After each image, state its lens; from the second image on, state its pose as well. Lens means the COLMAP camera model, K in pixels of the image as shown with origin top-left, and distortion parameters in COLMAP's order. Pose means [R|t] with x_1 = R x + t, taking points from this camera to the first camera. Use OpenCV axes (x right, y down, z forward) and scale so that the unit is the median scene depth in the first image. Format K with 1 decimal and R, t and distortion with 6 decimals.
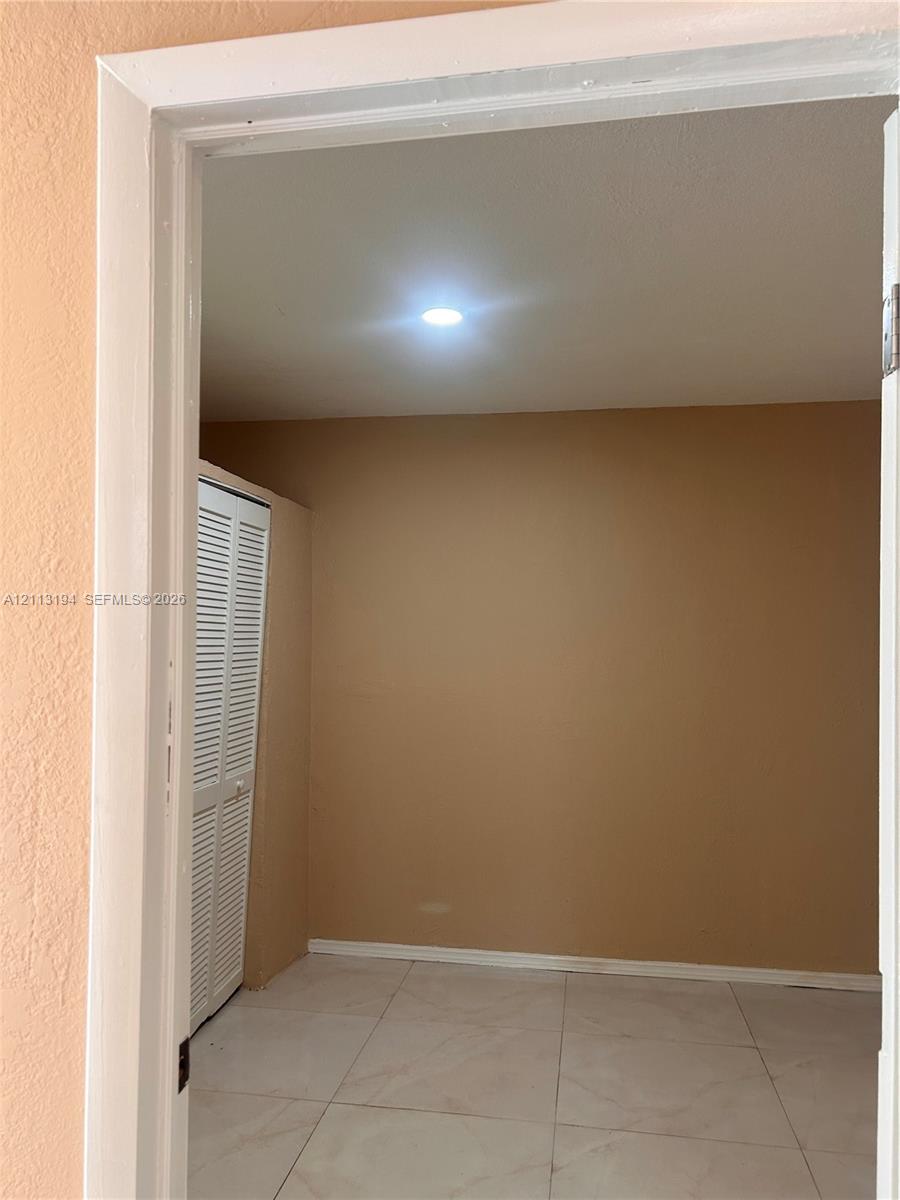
lens RADIAL K [[916.0, 0, 452.7], [0, 916.0, 626.9], [0, 0, 1]] dist [0.039664, -0.049026]
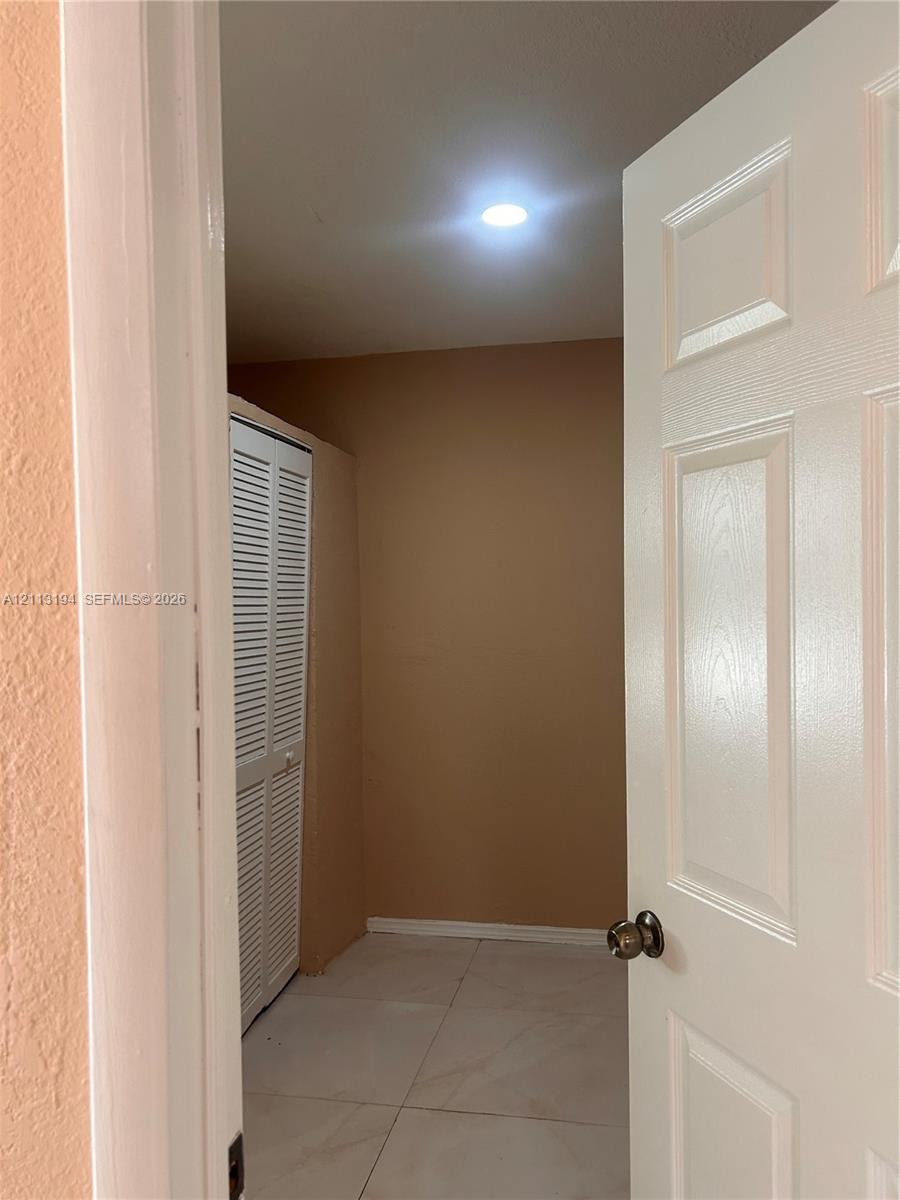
lens RADIAL K [[921.7, 0, 467.4], [0, 921.7, 630.6], [0, 0, 1]] dist [0.058104, -0.070419]
pose [[0.999289, -0.023595, -0.029391, -0.032185], [0.024919, 0.998651, 0.045546, 0.011528], [0.028277, -0.046246, 0.998530, 0.120231]]
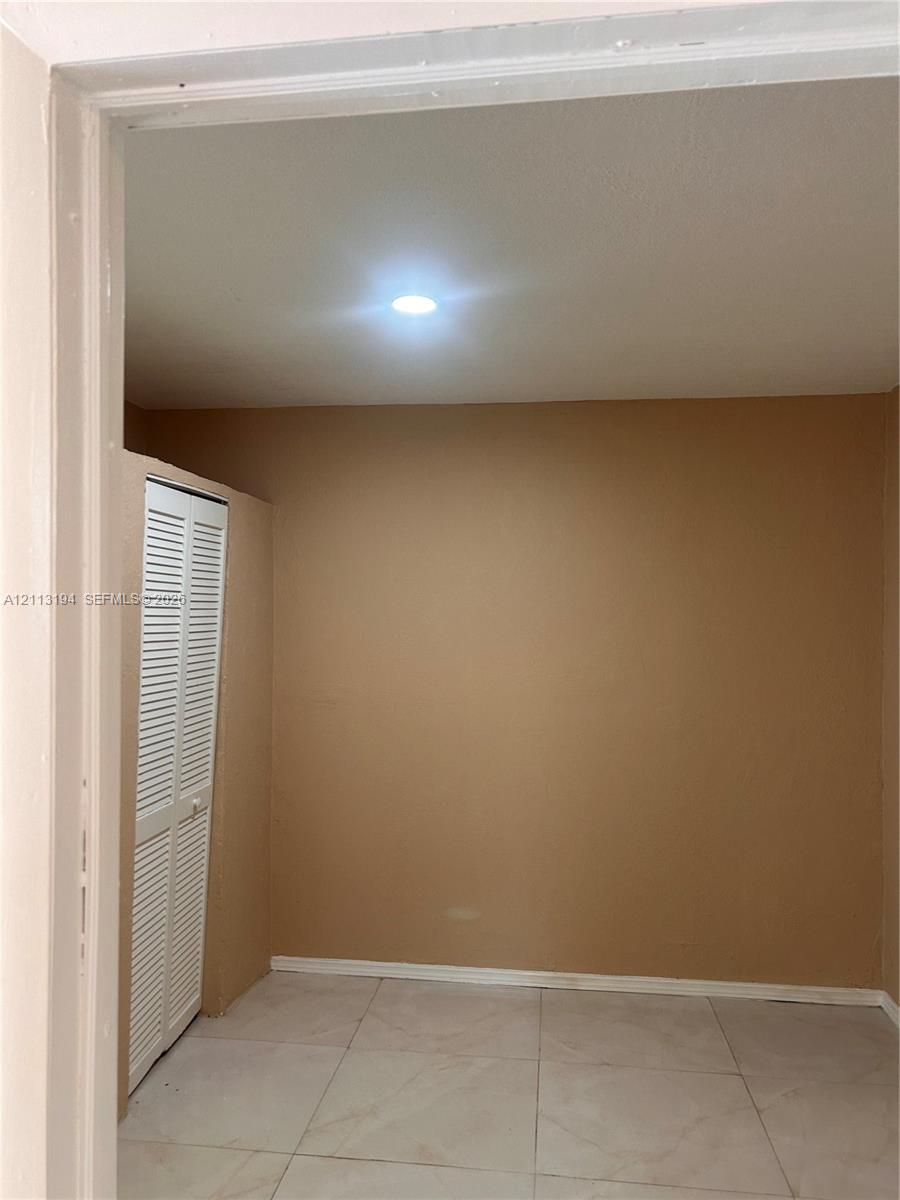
lens RADIAL K [[916.0, 0, 452.7], [0, 916.0, 626.9], [0, 0, 1]] dist [0.039664, -0.049026]
pose [[0.999248, -0.000493, 0.038768, -0.008921], [-0.000510, 0.999665, 0.025863, -0.043149], [-0.038767, -0.025863, 0.998913, 0.078630]]
